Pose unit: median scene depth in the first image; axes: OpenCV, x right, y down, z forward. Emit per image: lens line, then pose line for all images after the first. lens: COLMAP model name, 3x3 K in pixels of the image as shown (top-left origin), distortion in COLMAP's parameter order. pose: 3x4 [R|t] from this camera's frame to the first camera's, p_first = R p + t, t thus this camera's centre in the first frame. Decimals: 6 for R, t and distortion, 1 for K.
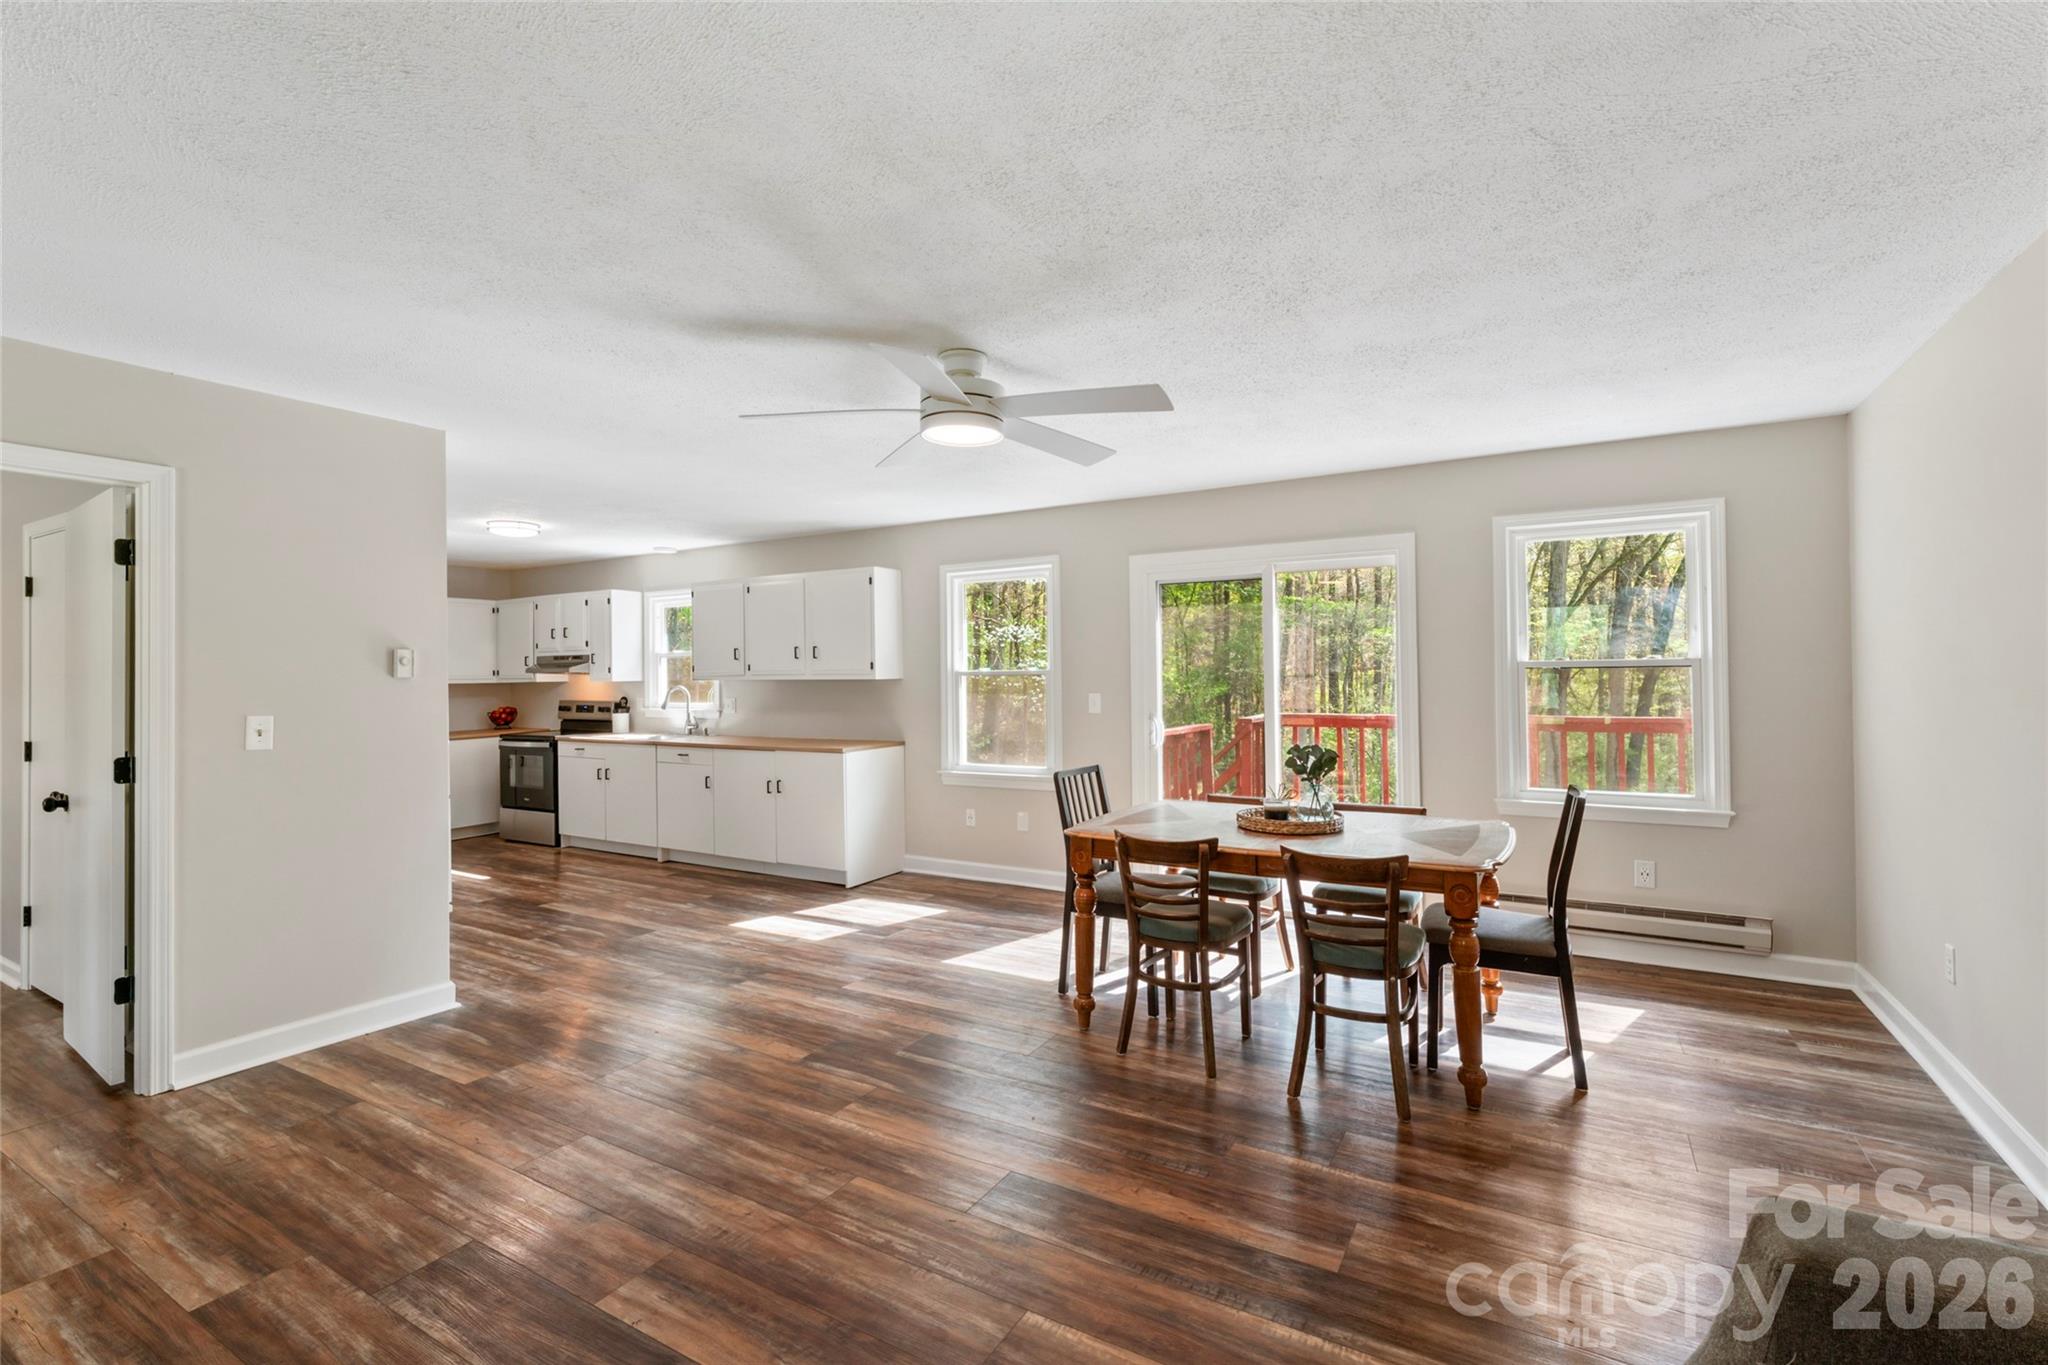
lens RADIAL K [[918.7, 0, 1023.6], [0, 918.7, 664.0], [0, 0, 1]] dist [0.000011, 0.000308]
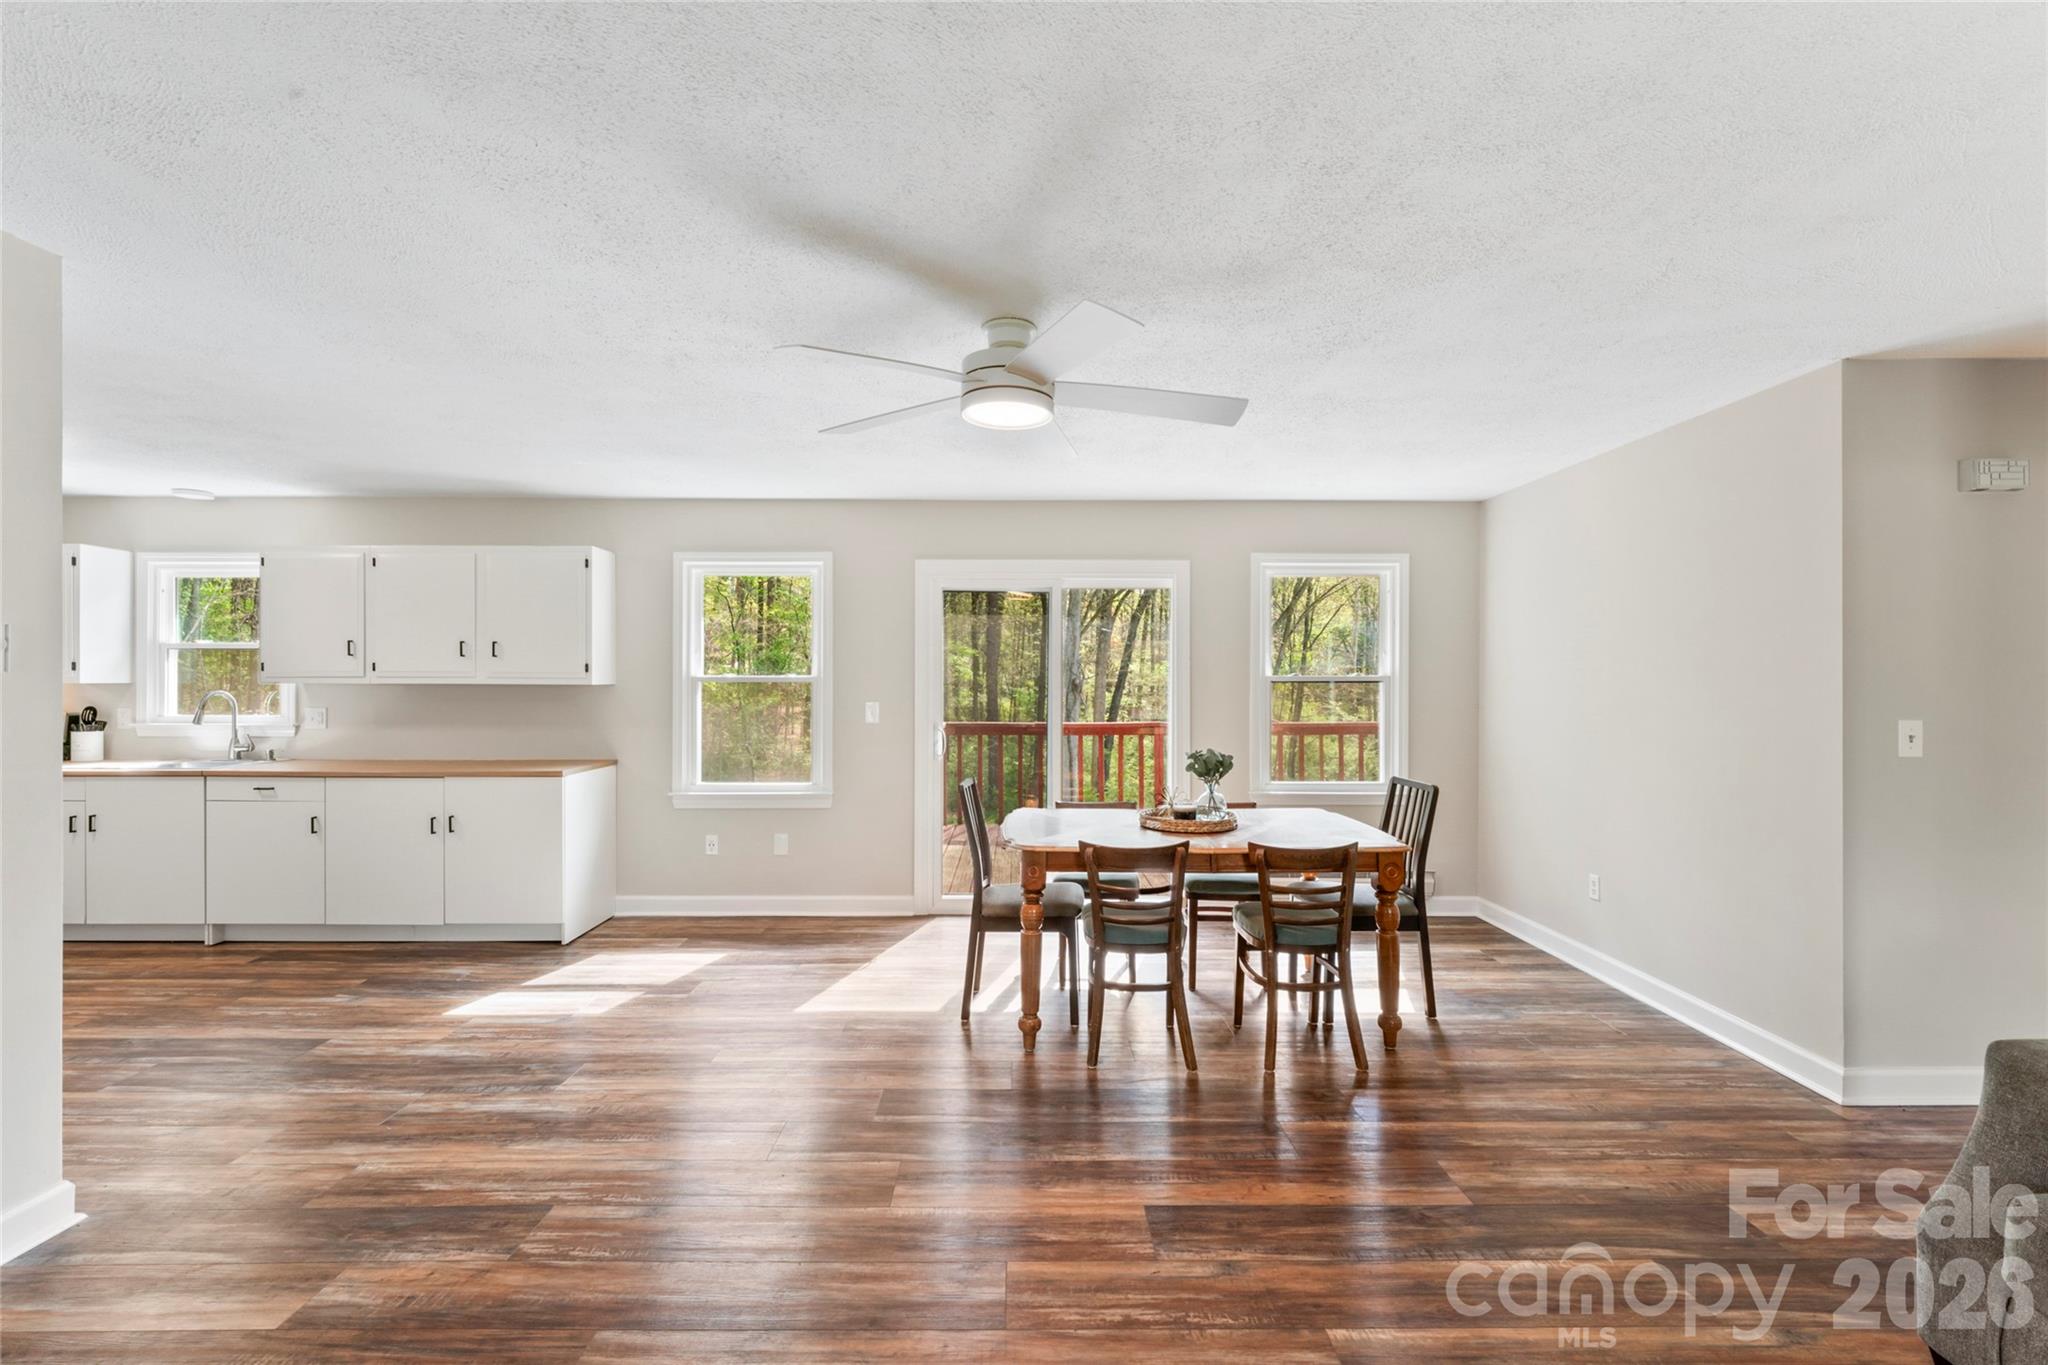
lens RADIAL K [[912.2, 0, 1024.0], [0, 912.2, 682.5], [0, 0, 1]] dist [-0.001753, 0.000584]
pose [[0.856336, 0.013240, 0.516250, -0.286988], [-0.017915, 0.999831, 0.004075, 0.005366], [-0.516109, -0.012738, 0.856428, 0.124862]]
